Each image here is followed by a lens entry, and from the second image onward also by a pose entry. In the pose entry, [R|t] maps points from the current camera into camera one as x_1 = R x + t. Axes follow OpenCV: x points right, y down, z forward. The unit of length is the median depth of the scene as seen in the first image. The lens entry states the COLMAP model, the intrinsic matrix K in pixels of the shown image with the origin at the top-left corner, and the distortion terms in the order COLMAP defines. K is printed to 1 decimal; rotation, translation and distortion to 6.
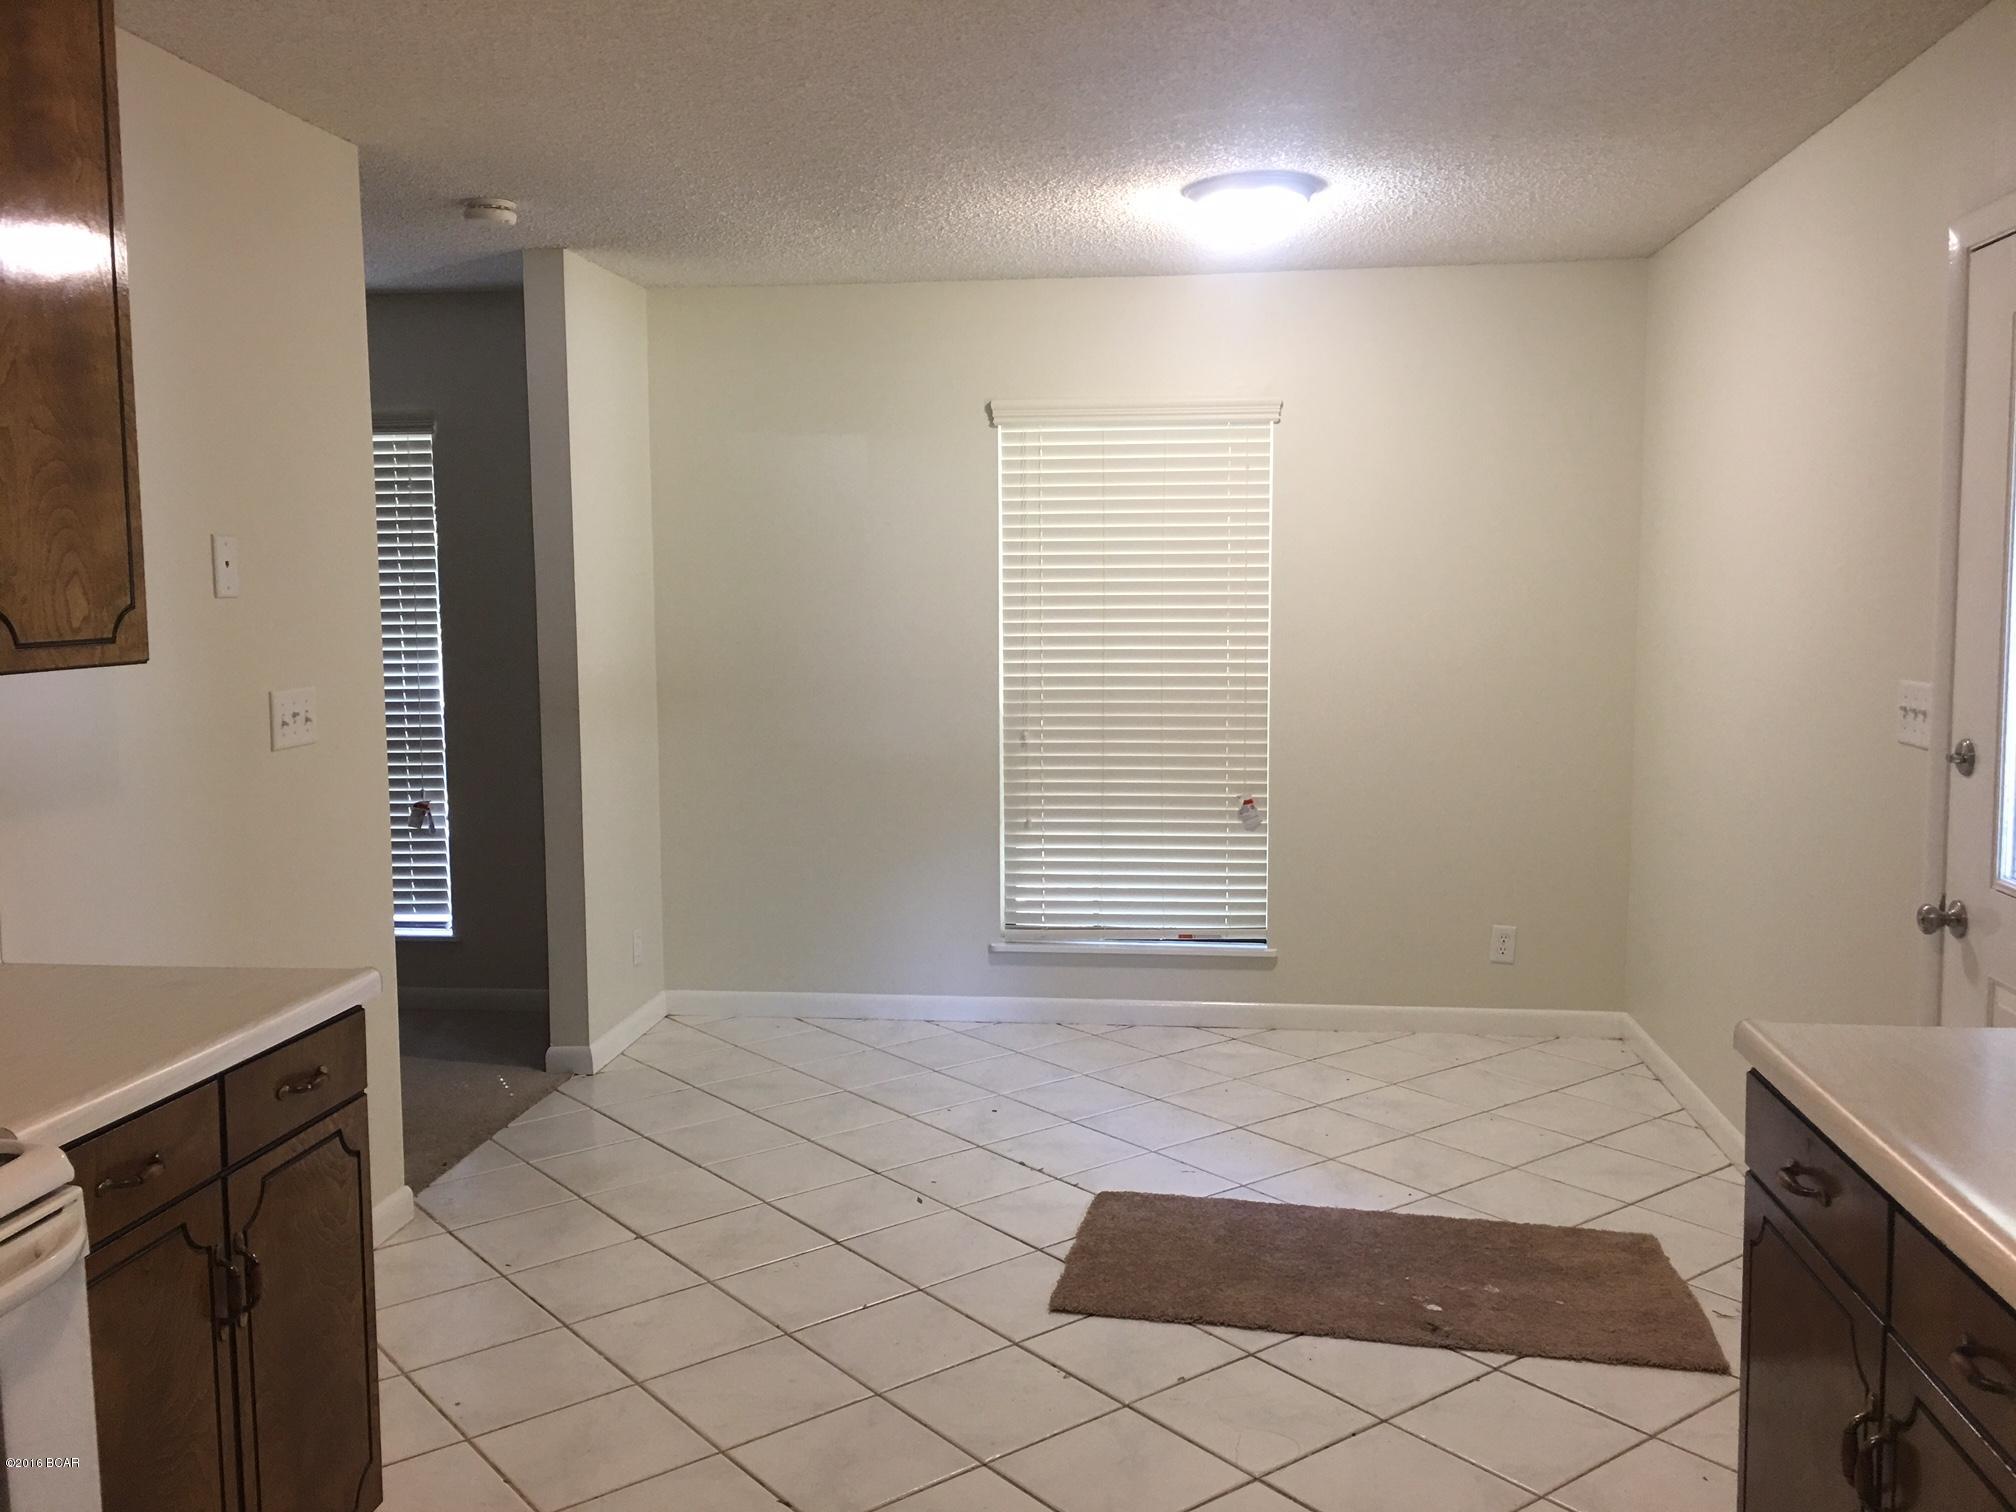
lens RADIAL K [[1707.7, 0, 1008.8], [0, 1707.7, 748.9], [0, 0, 1]] dist [0.063228, -0.083499]
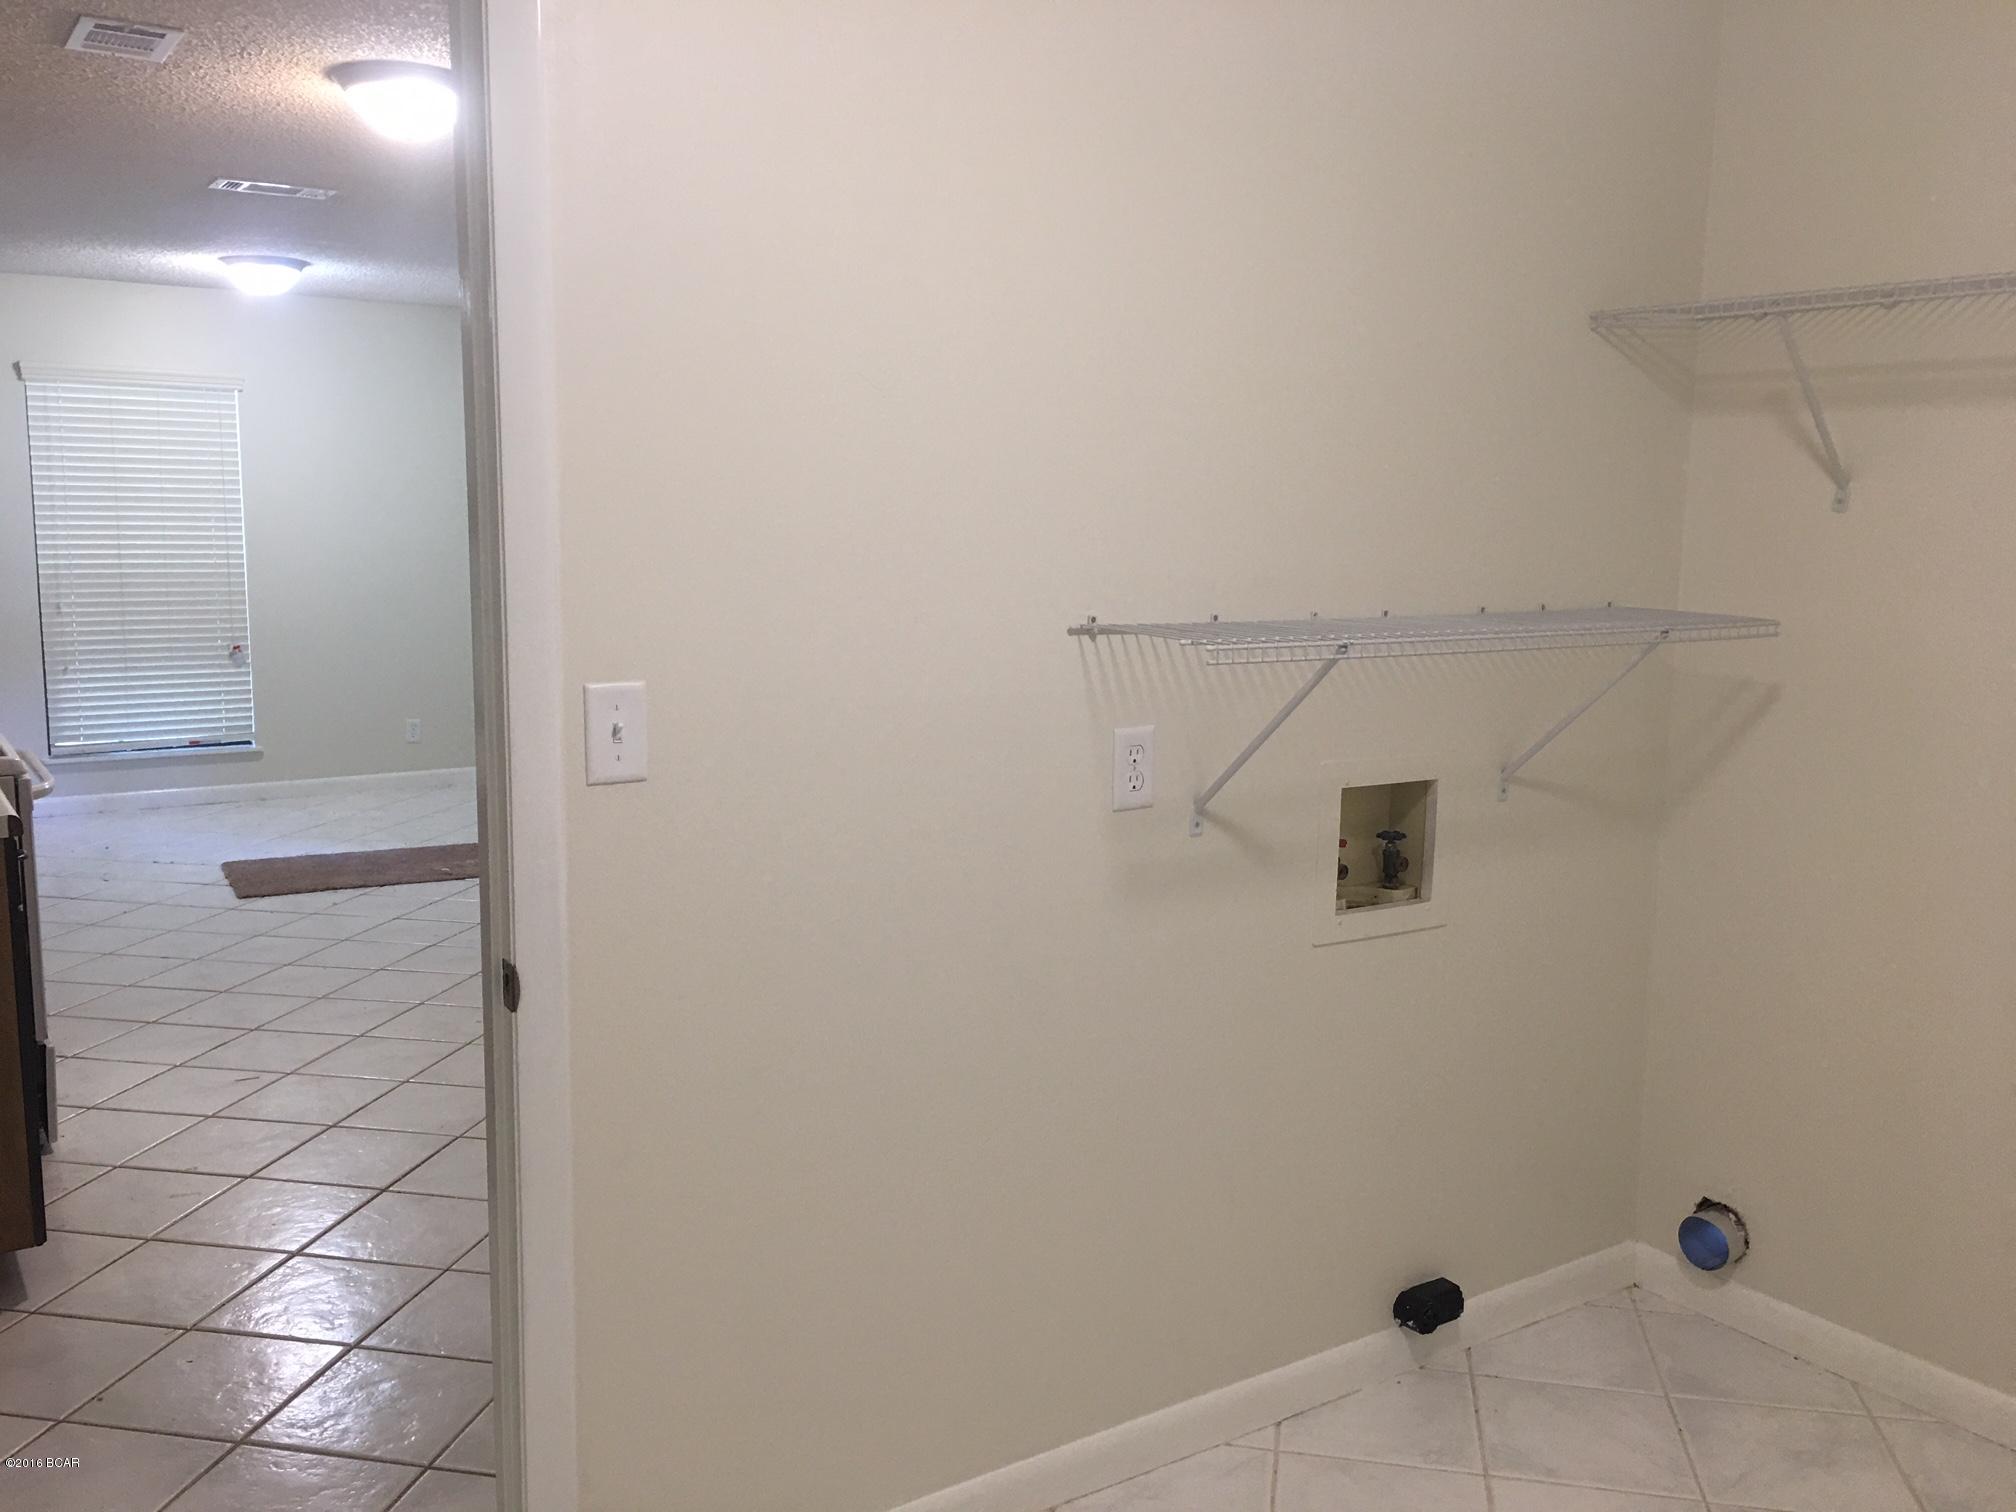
lens RADIAL K [[1707.7, 0, 1010.7], [0, 1707.7, 764.1], [0, 0, 1]] dist [0.063228, -0.083499]
pose [[0.757158, -0.080401, 0.648265, -0.326240], [0.046840, 0.996524, 0.068886, 0.059731], [-0.651551, -0.021793, 0.758292, -0.569023]]
